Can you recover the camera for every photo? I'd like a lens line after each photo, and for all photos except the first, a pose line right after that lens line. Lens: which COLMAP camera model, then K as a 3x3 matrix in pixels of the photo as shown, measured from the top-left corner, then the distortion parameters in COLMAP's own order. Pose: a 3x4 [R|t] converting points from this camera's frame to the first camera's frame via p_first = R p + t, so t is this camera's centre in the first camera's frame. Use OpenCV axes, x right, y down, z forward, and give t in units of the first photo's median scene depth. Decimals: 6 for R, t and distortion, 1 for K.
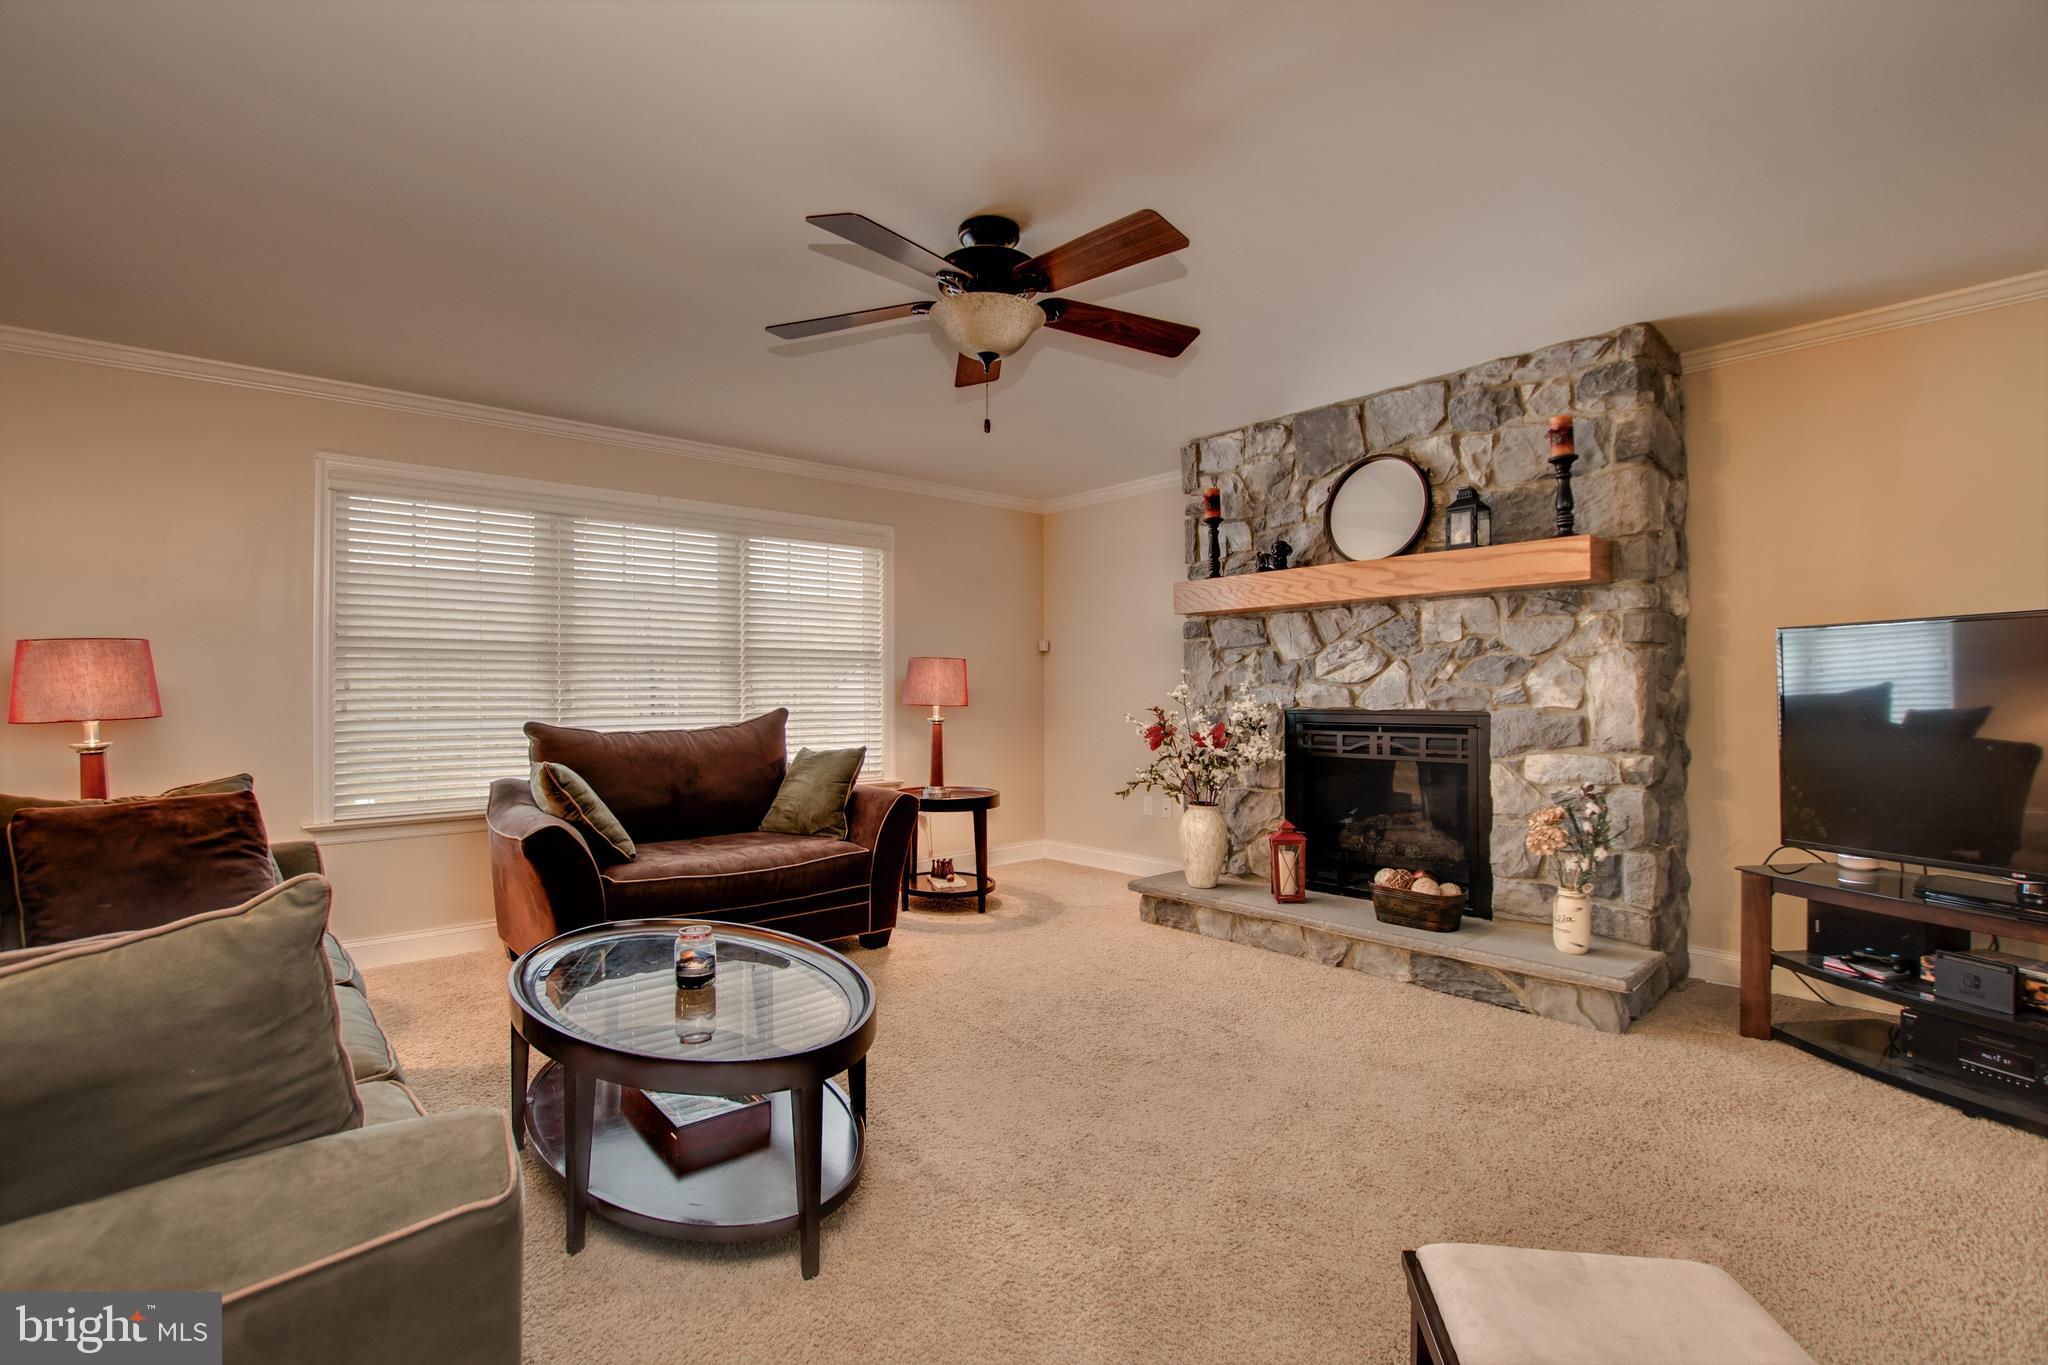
lens RADIAL K [[1018.4, 0, 1025.8], [0, 1018.4, 670.7], [0, 0, 1]] dist [-0.003705, -0.000130]
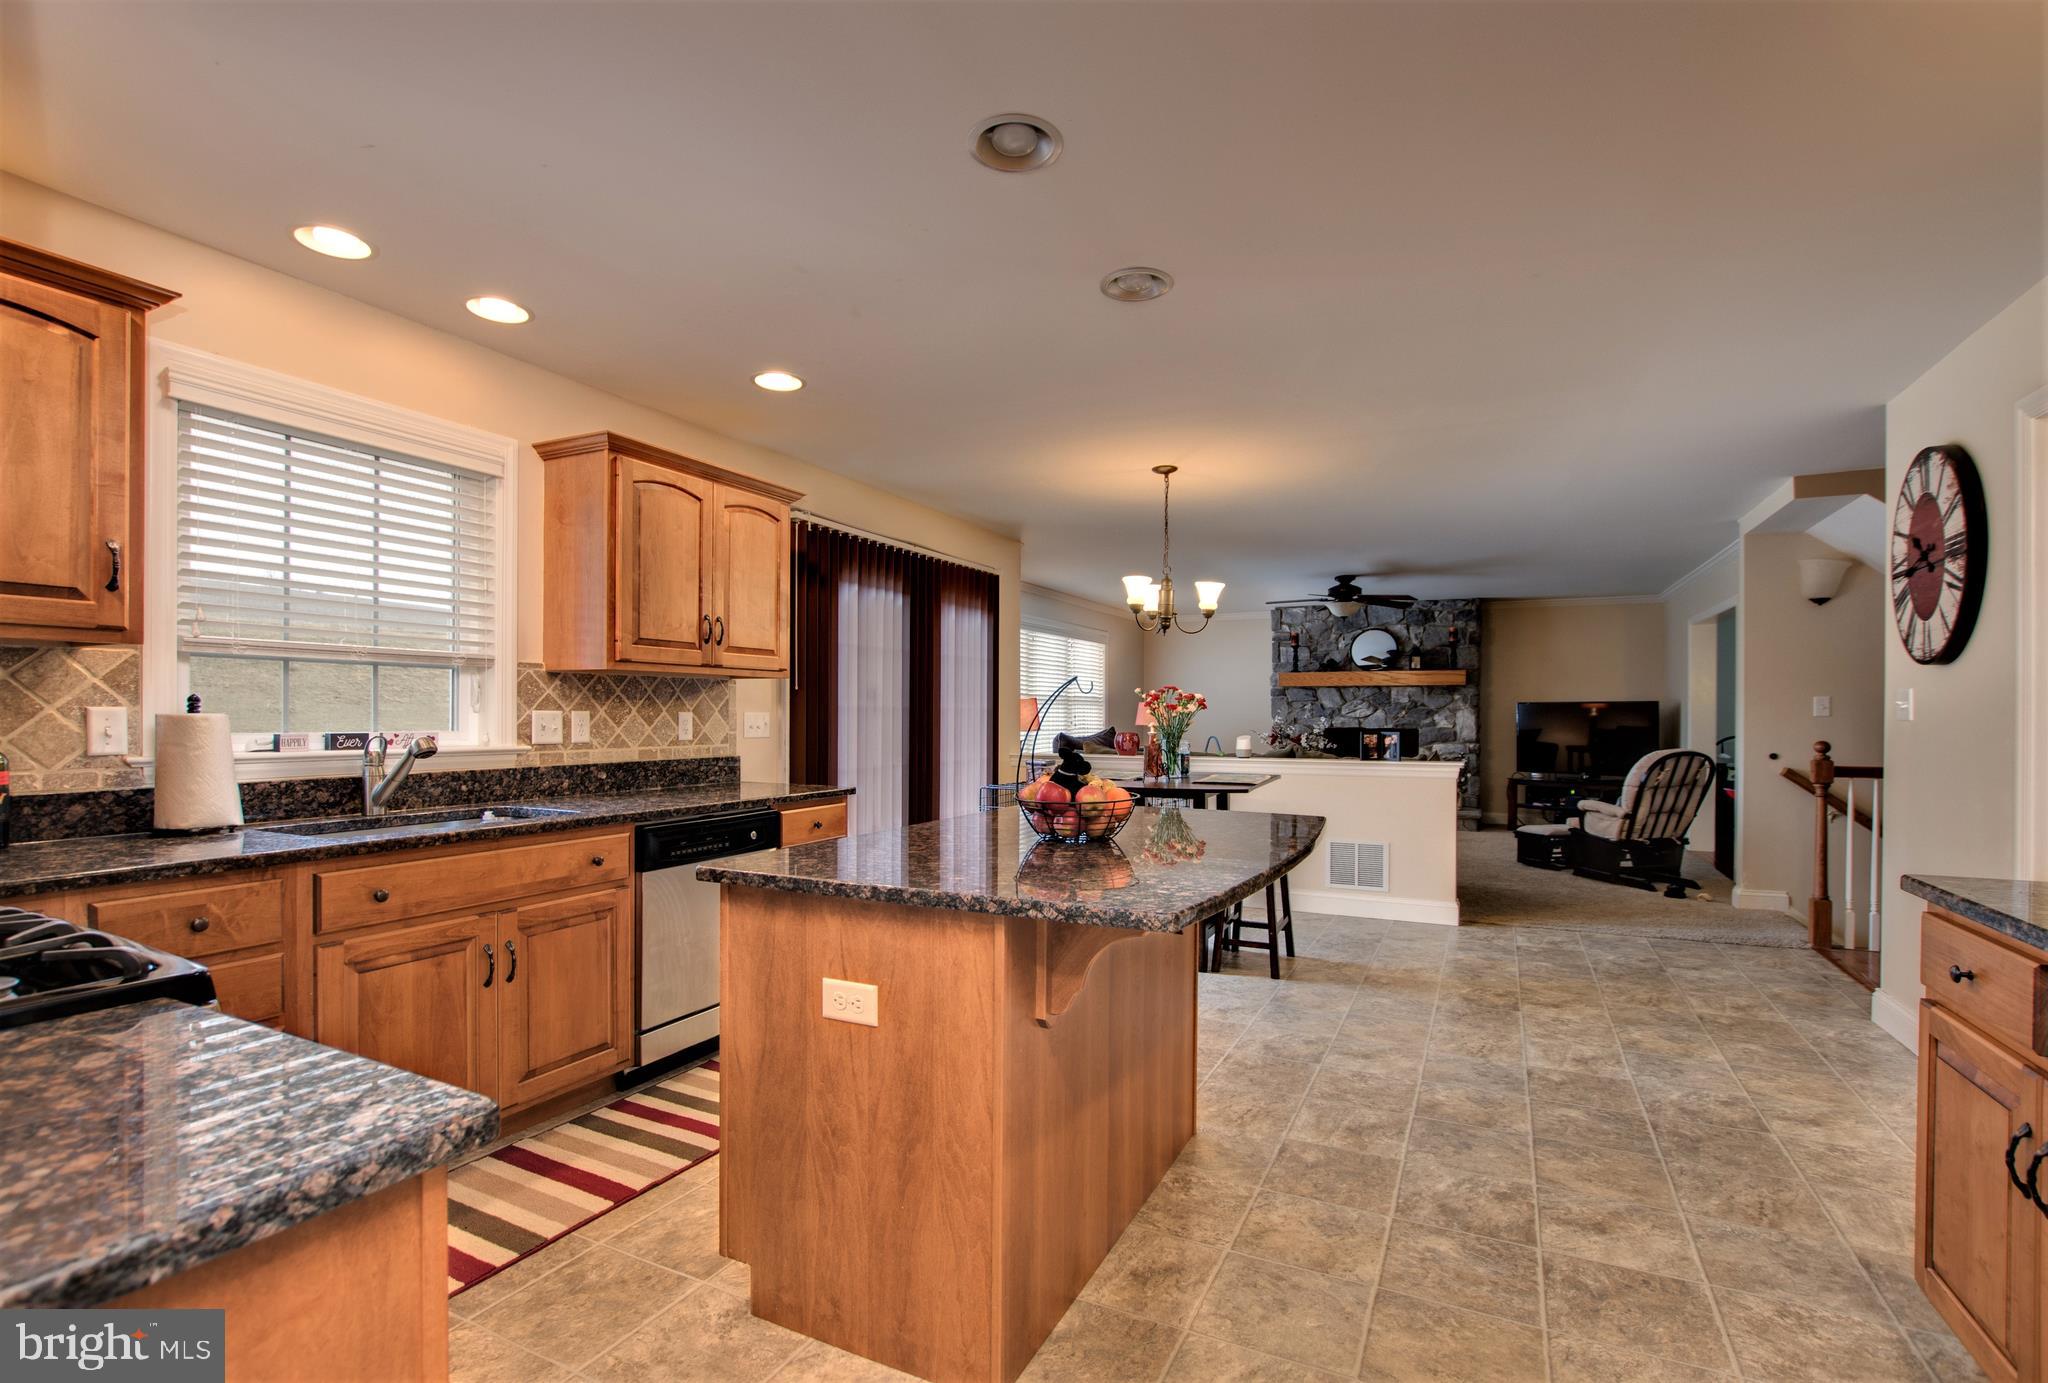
lens RADIAL K [[935.7, 0, 1047.1], [0, 935.7, 719.4], [0, 0, 1]] dist [-0.003271, -0.000187]
pose [[0.947777, 0.005959, 0.318879, -1.307334], [-0.015016, 0.999550, 0.025954, -0.036410], [-0.318581, -0.029387, 0.947440, -1.071552]]
